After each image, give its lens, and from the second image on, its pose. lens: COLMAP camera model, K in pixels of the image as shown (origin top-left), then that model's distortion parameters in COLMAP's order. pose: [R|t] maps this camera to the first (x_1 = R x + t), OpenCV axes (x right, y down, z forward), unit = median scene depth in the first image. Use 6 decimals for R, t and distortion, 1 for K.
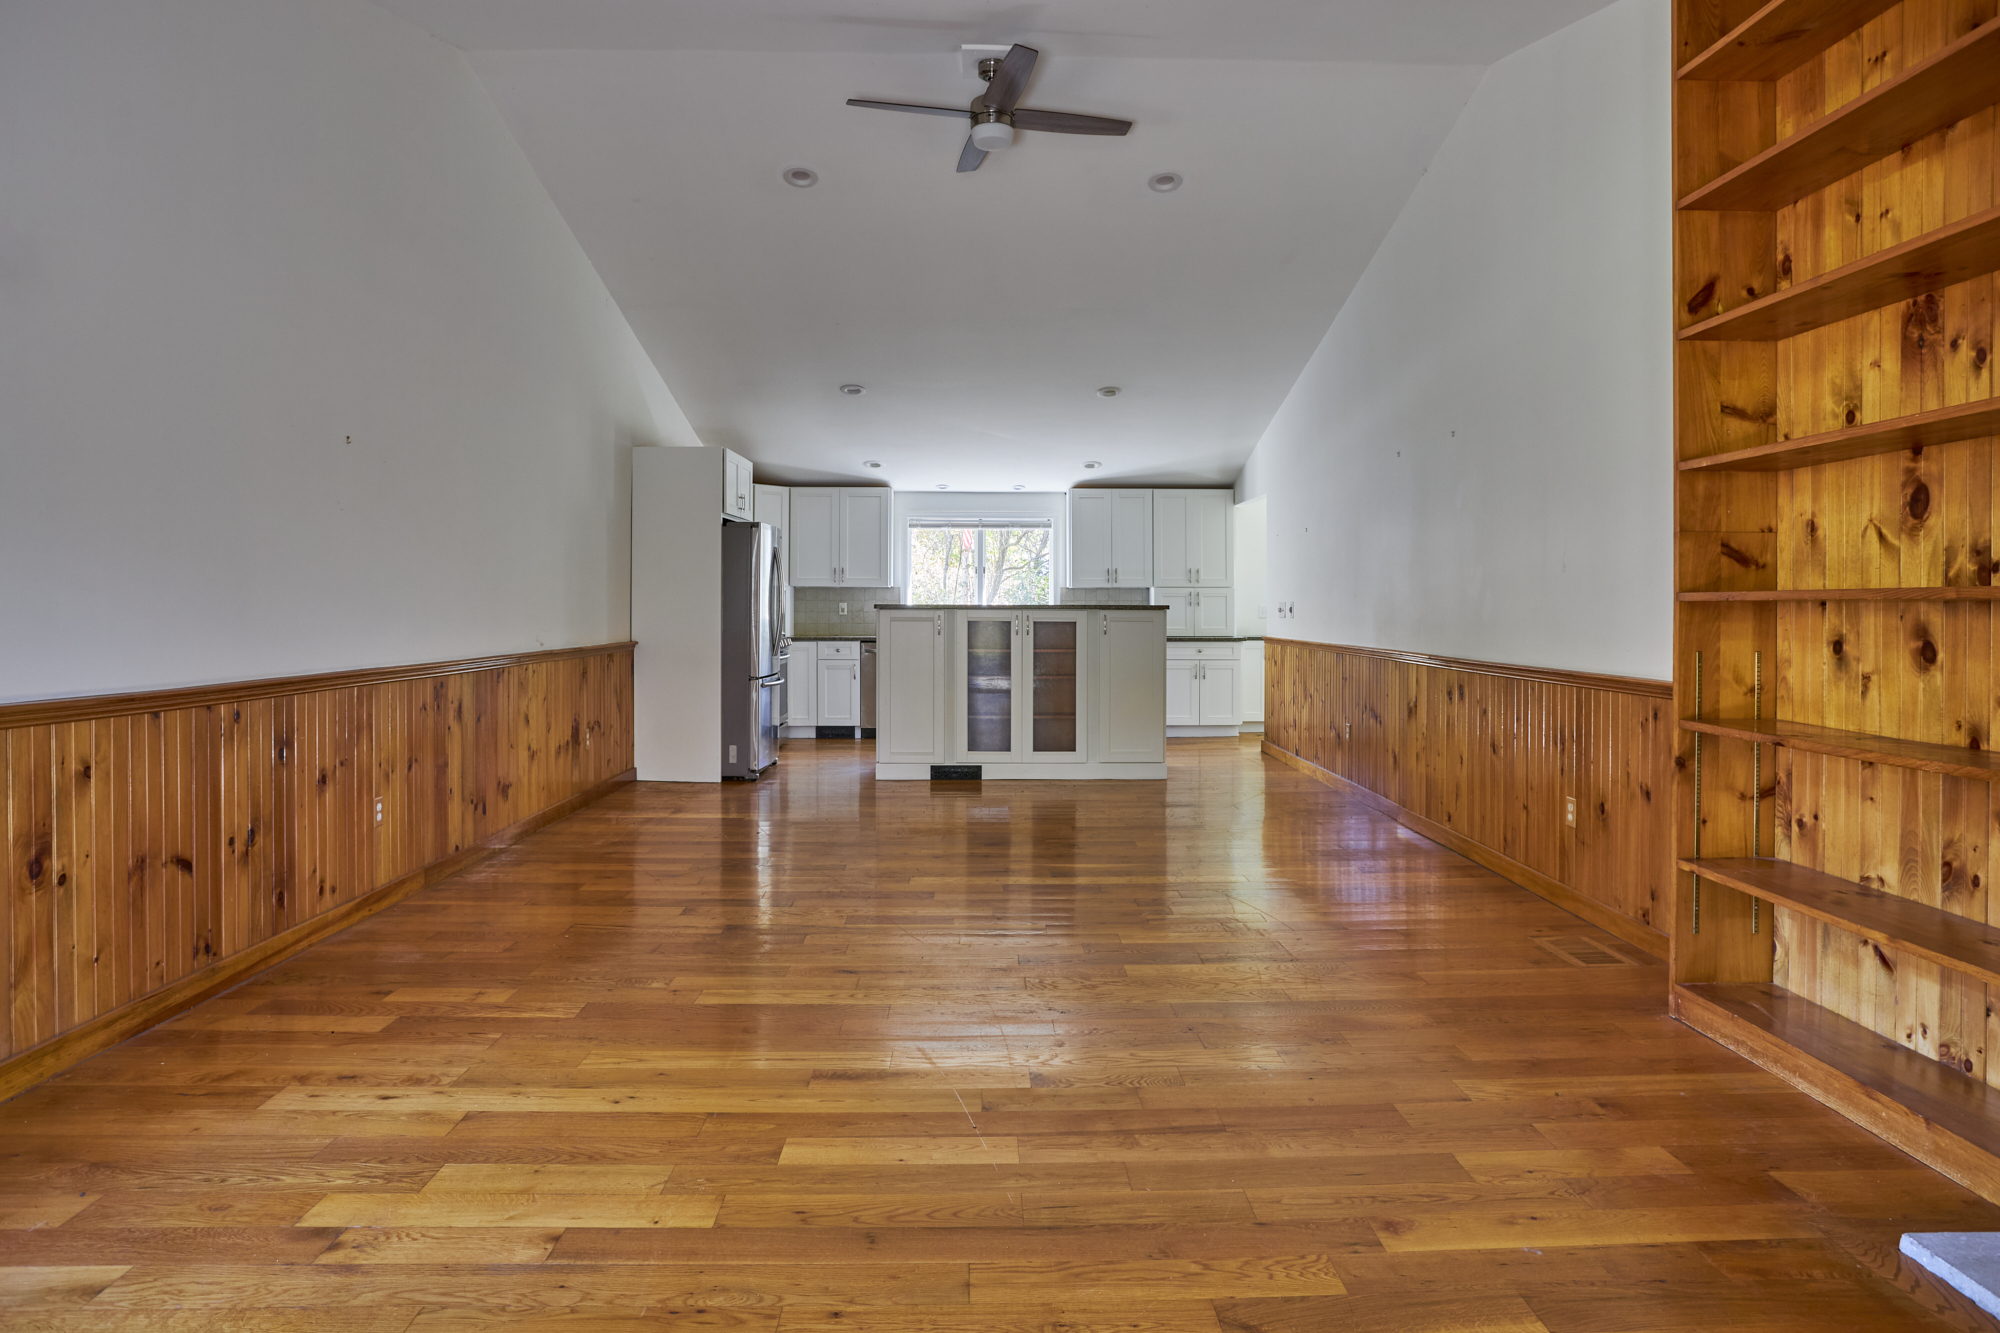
lens RADIAL K [[1205.1, 0, 1006.7], [0, 1205.1, 671.9], [0, 0, 1]] dist [-0.001187, -0.000039]
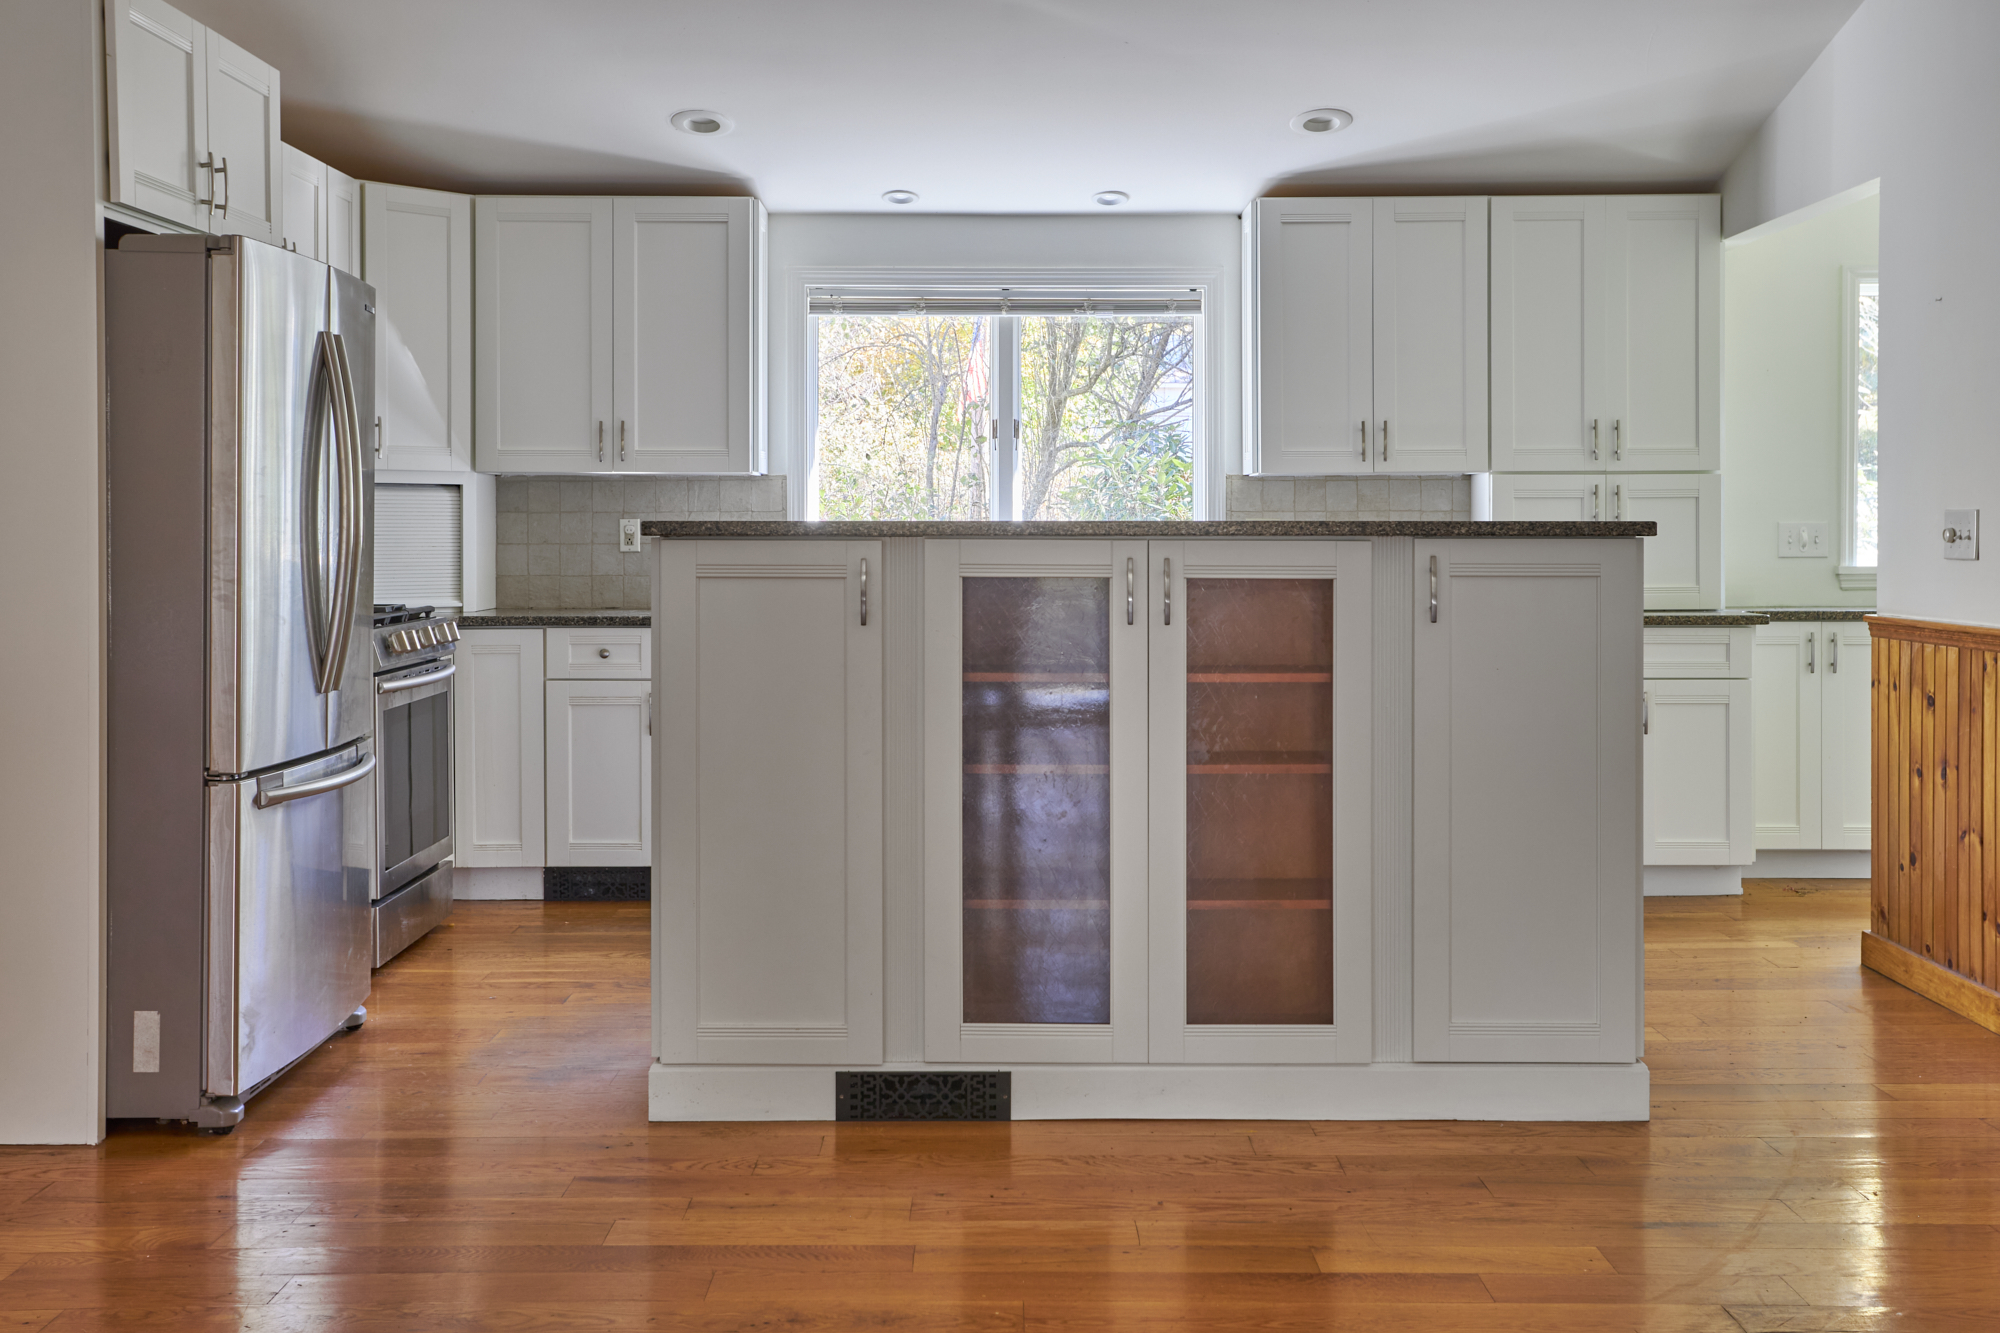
lens RADIAL K [[2141.0, 0, 998.5], [0, 2141.0, 664.9], [0, 0, 1]] dist [0.079634, 0.000000]
pose [[0.999658, -0.001589, -0.026105, -0.007946], [0.001827, 0.999957, 0.009097, -0.020673], [0.026089, -0.009141, 0.999618, 0.385597]]
